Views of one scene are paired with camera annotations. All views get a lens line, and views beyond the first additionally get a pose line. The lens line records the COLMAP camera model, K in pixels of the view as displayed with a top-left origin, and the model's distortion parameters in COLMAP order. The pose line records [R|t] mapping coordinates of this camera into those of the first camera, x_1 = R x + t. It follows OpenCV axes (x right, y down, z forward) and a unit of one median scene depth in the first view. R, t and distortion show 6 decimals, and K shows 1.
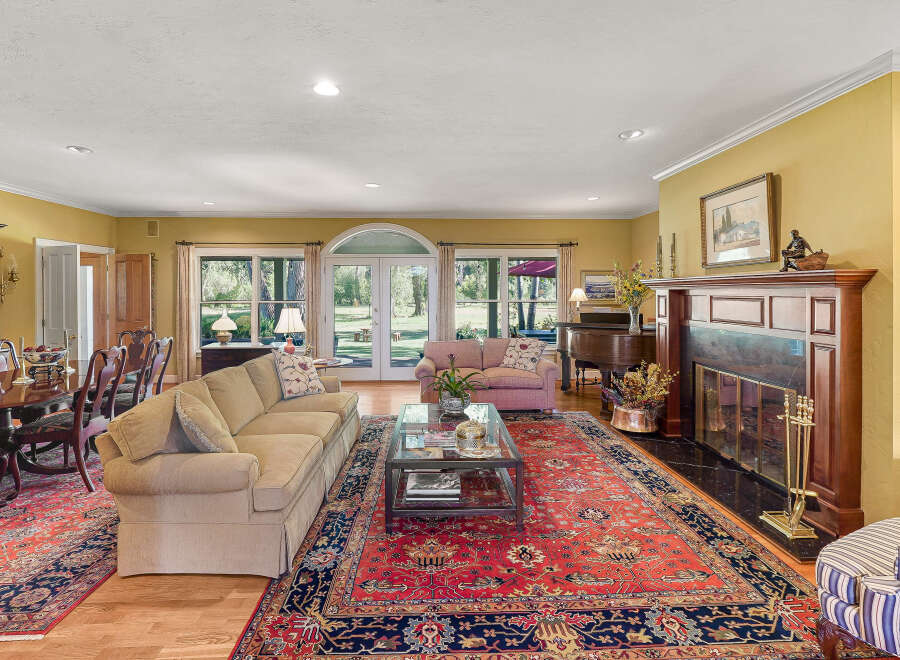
lens RADIAL K [[433.7, 0, 445.6], [0, 433.7, 295.3], [0, 0, 1]] dist [-0.017852, 0.005930]
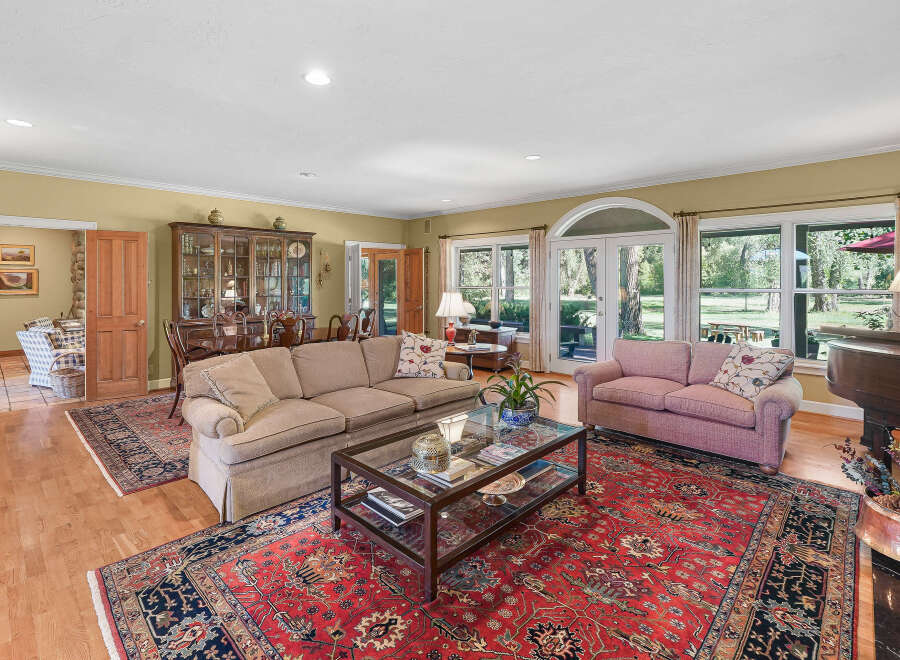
lens RADIAL K [[433.7, 0, 455.9], [0, 433.7, 287.9], [0, 0, 1]] dist [-0.017852, 0.005930]
pose [[0.712694, 0.012384, -0.701366, 0.584224], [-0.004351, 0.999903, 0.013234, 0.006170], [0.701462, -0.006380, 0.712678, 0.424300]]
